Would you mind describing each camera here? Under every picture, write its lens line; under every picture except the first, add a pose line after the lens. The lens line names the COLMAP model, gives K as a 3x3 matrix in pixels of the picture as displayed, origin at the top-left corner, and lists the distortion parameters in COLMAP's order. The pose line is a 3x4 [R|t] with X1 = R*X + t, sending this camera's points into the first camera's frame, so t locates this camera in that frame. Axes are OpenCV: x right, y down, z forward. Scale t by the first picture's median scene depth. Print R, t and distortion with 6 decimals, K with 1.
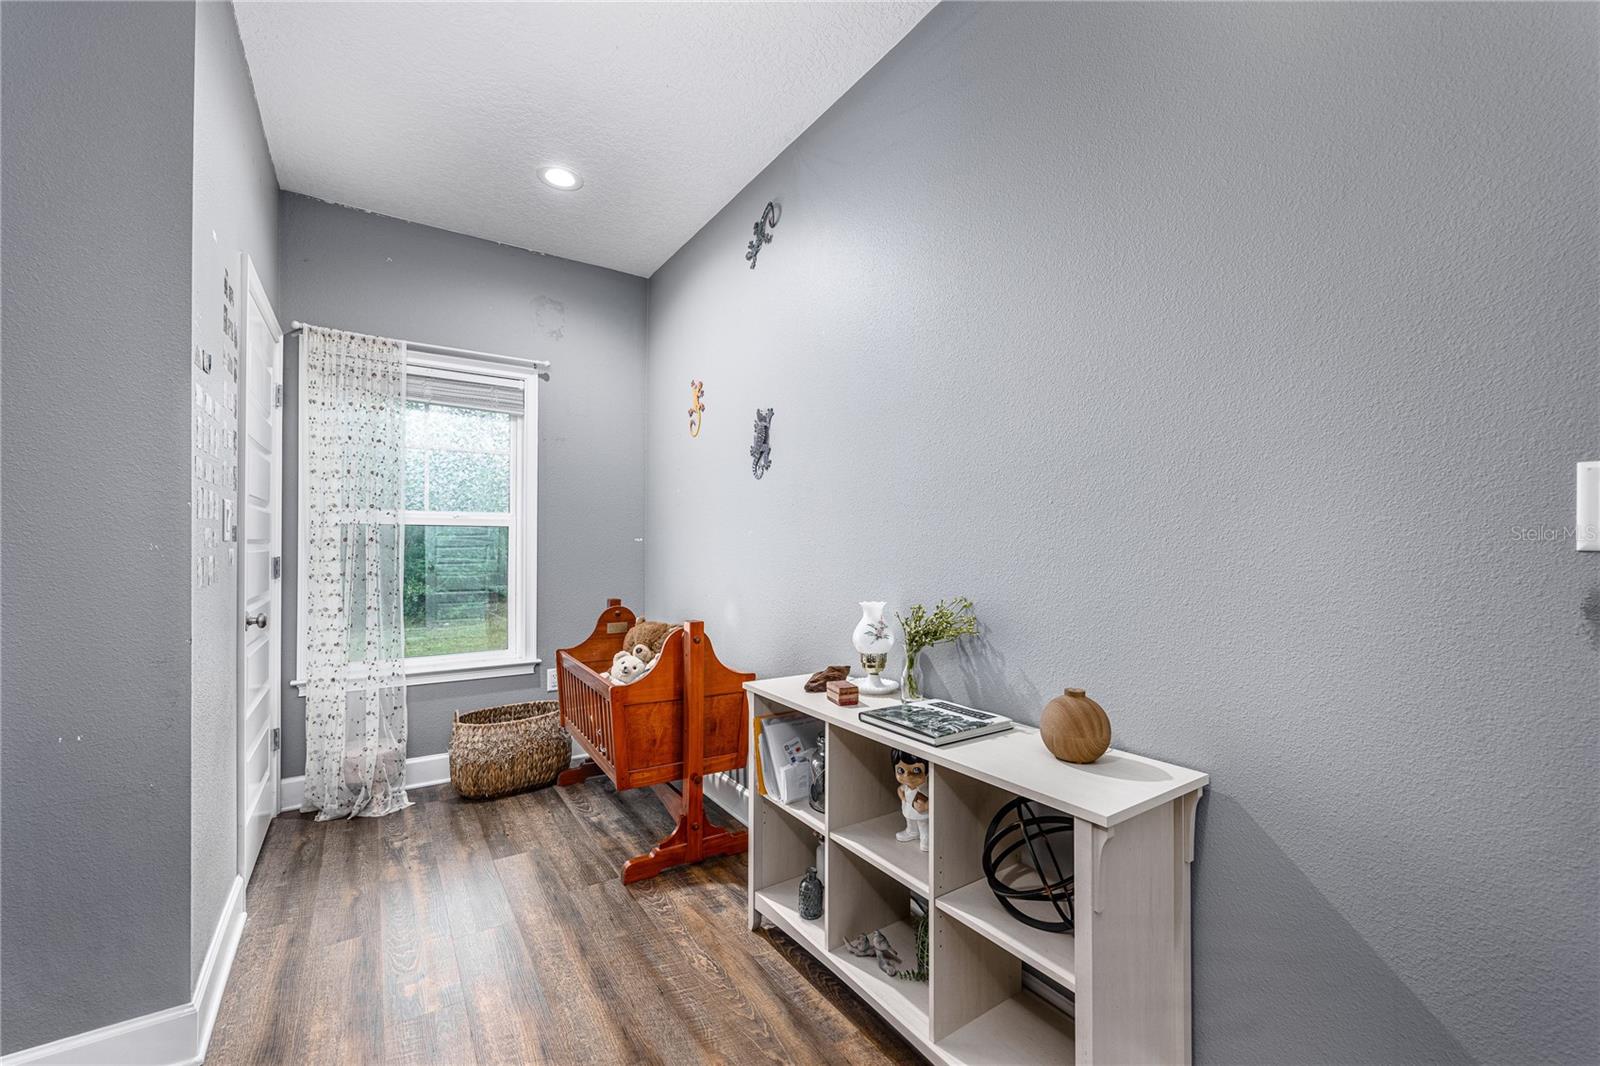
lens RADIAL K [[643.6, 0, 798.2], [0, 643.6, 543.3], [0, 0, 1]] dist [-0.000221, -0.000025]
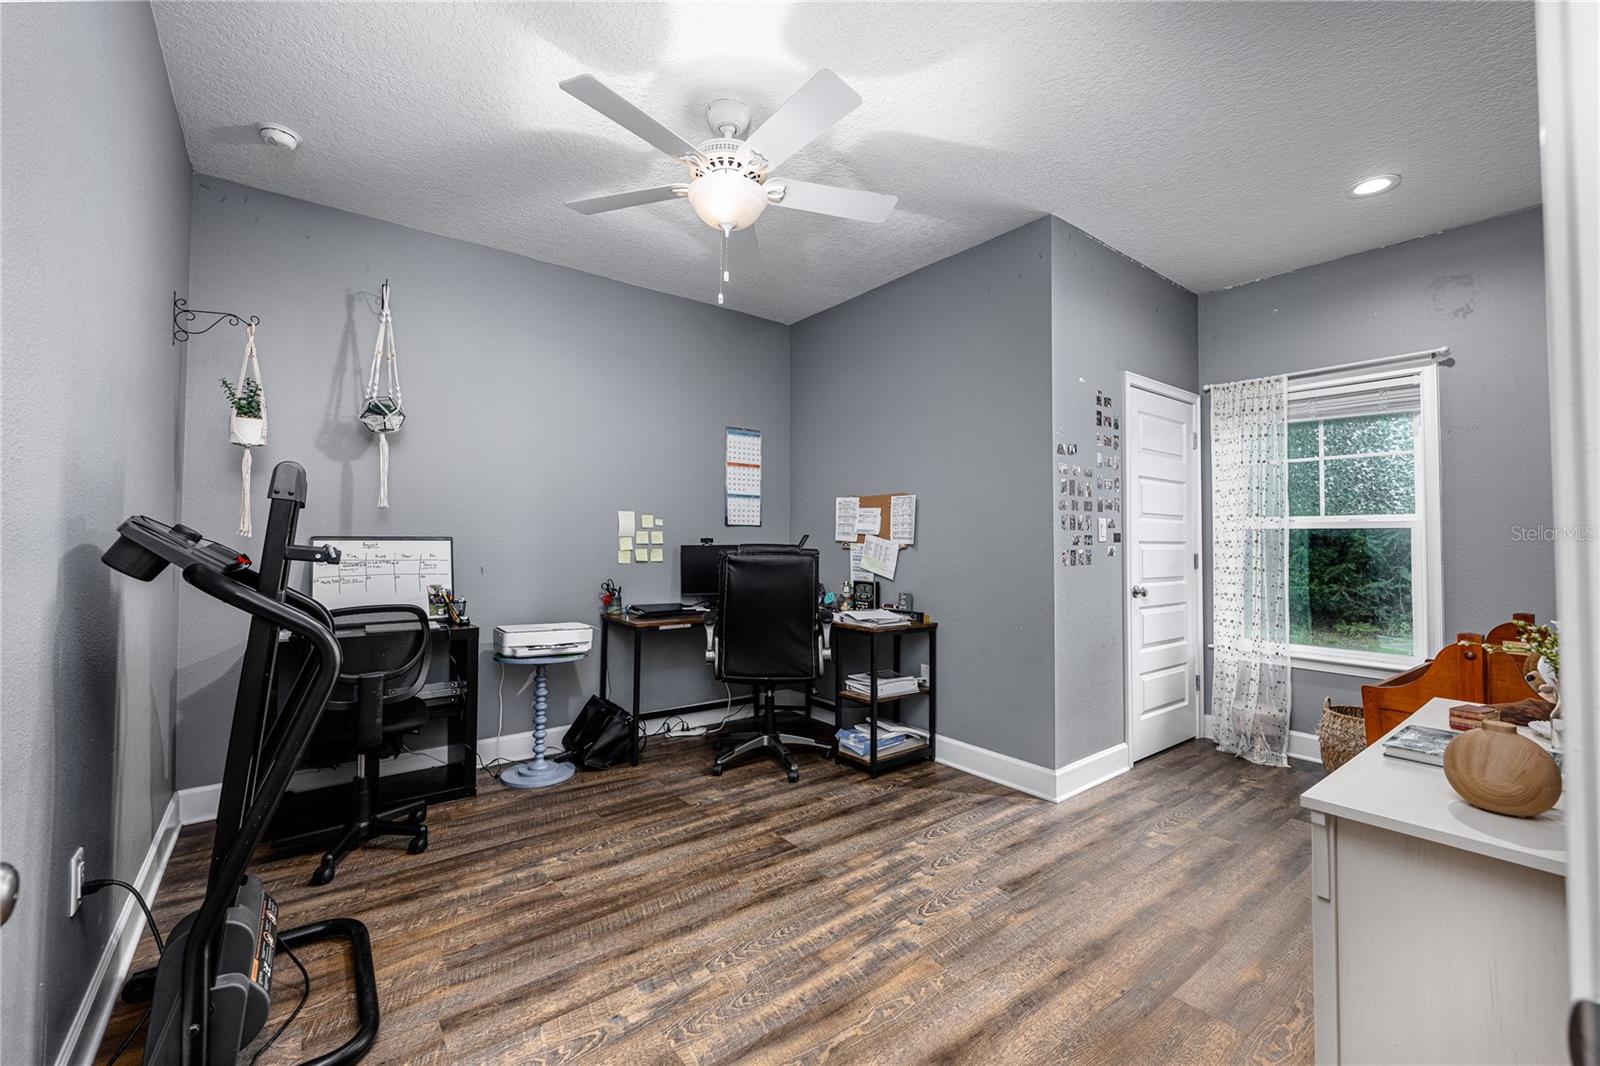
lens RADIAL K [[643.6, 0, 796.4], [0, 643.6, 527.7], [0, 0, 1]] dist [-0.000221, -0.000025]
pose [[0.068200, -0.021354, -0.997443, 0.525473], [-0.005842, 0.999745, -0.021803, -0.000351], [0.997655, 0.007315, 0.068058, 0.022053]]
